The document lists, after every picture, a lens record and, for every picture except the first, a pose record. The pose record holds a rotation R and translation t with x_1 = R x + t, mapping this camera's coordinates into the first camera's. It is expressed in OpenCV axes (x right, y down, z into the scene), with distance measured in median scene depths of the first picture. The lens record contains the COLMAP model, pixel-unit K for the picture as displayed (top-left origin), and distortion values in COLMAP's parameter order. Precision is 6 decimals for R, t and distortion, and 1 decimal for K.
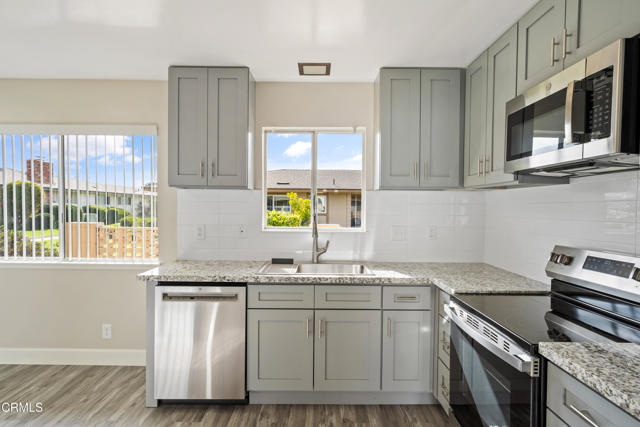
lens RADIAL K [[350.1, 0, 318.8], [0, 350.1, 208.5], [0, 0, 1]] dist [0.003956, 0.002009]
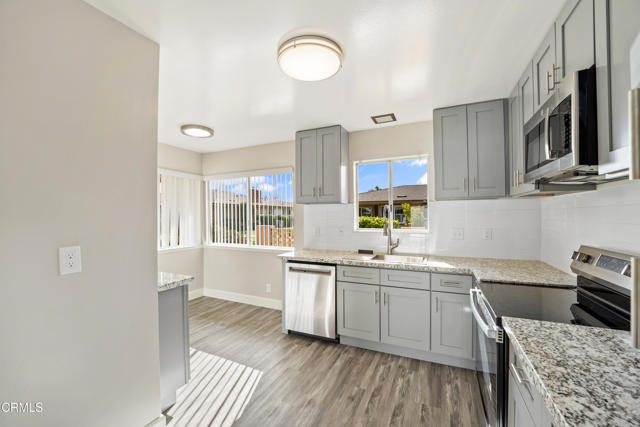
lens RADIAL K [[264.1, 0, 326.4], [0, 264.1, 208.5], [0, 0, 1]] dist [-0.021748, 0.000731]
pose [[0.909103, -0.024690, -0.415840, 0.233404], [0.012813, 0.999427, -0.031326, 0.002510], [0.416375, 0.023150, 0.908898, -0.079729]]
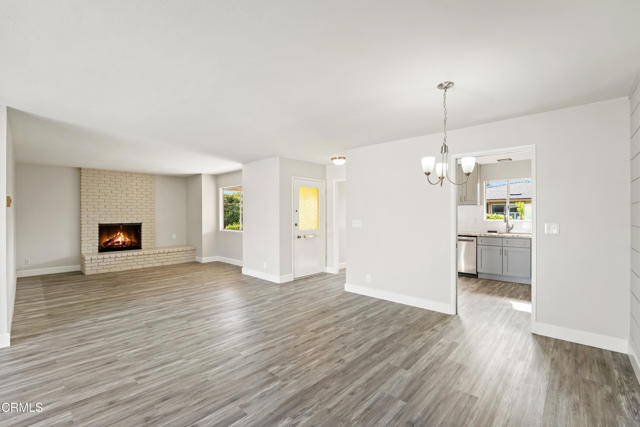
lens RADIAL K [[277.6, 0, 322.0], [0, 277.6, 216.2], [0, 0, 1]] dist [-0.017499, -0.000555]
pose [[0.735164, 0.001104, -0.677889, 0.415219], [0.003635, 0.999978, 0.005571, 0.016167], [0.677880, -0.006560, 0.735143, -1.618496]]
